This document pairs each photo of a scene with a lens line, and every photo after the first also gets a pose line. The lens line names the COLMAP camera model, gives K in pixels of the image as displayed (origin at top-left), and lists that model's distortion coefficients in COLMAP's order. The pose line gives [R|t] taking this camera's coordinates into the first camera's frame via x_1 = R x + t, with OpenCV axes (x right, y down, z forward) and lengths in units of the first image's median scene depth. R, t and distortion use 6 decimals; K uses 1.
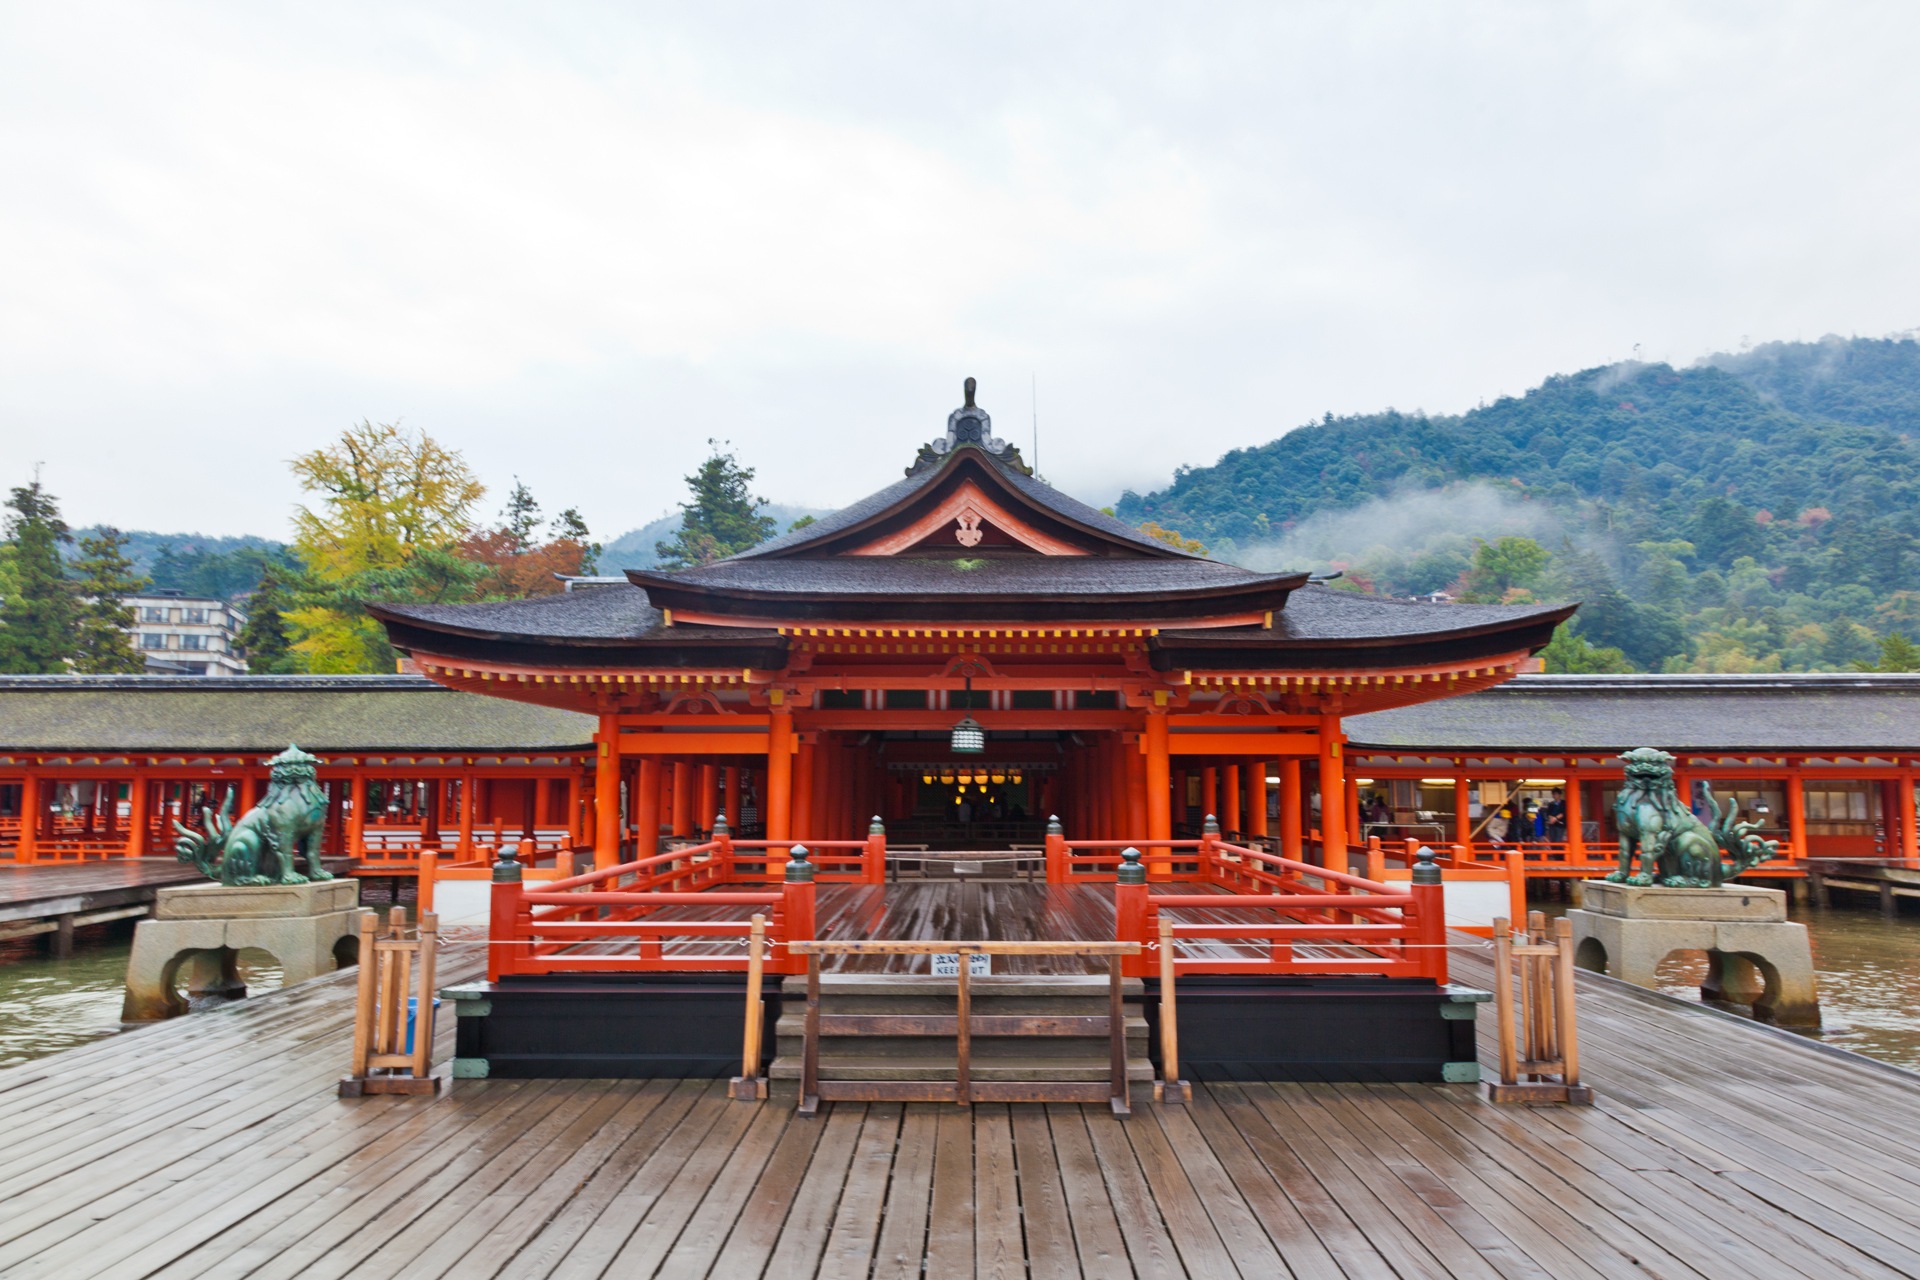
lens RADIAL K [[1256.9, 0, 960.0], [0, 1256.9, 640.0], [0, 0, 1]] dist [0.006030, 0.002446]
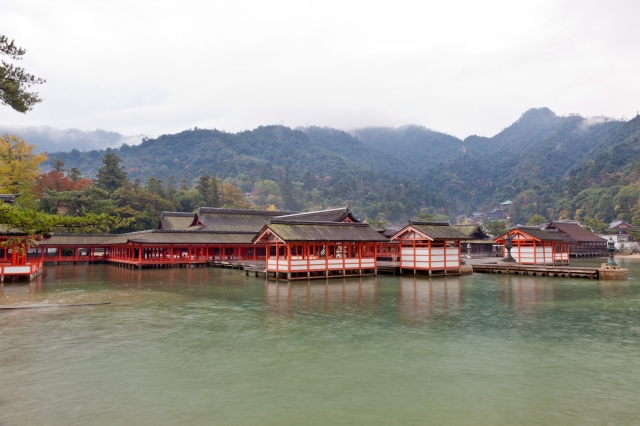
lens RADIAL K [[419.0, 0, 320.0], [0, 419.0, 213.0], [0, 0, 1]] dist [0.006030, 0.002446]
pose [[0.819094, 0.042038, 0.572118, -0.044165], [-0.061301, 0.998015, 0.014432, -0.003577], [-0.570375, -0.046893, 0.820045, -0.032396]]
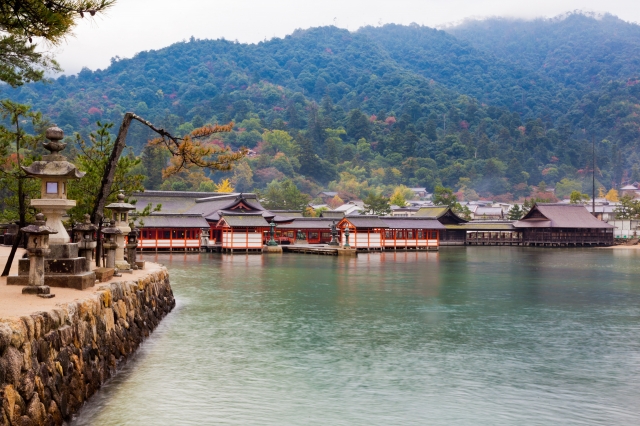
lens RADIAL K [[722.2, 0, 291.7], [0, 722.2, 195.9], [0, 0, 1]] dist [0.012015, 0.021258]
pose [[0.902506, 0.025673, 0.429912, -0.046812], [-0.055943, 0.996753, 0.057917, -0.011309], [-0.427029, -0.076321, 0.901011, -0.096197]]
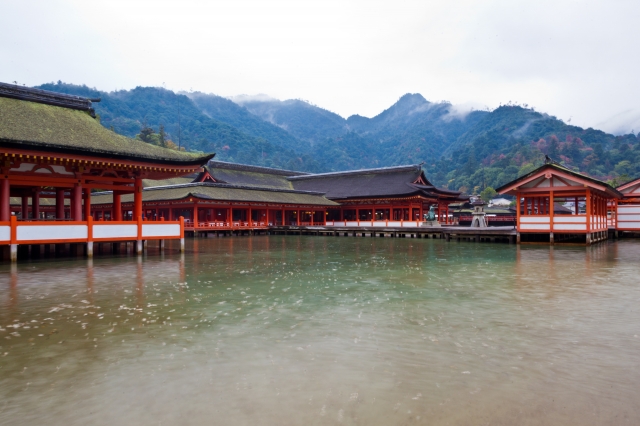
lens RADIAL K [[423.6, 0, 320.0], [0, 423.6, 213.0], [0, 0, 1]] dist [-0.006717, 0.001569]
pose [[0.629807, 0.013729, 0.776631, -0.055879], [-0.087342, 0.994754, 0.053246, 0.001167], [-0.771826, -0.101367, 0.627702, -0.004731]]
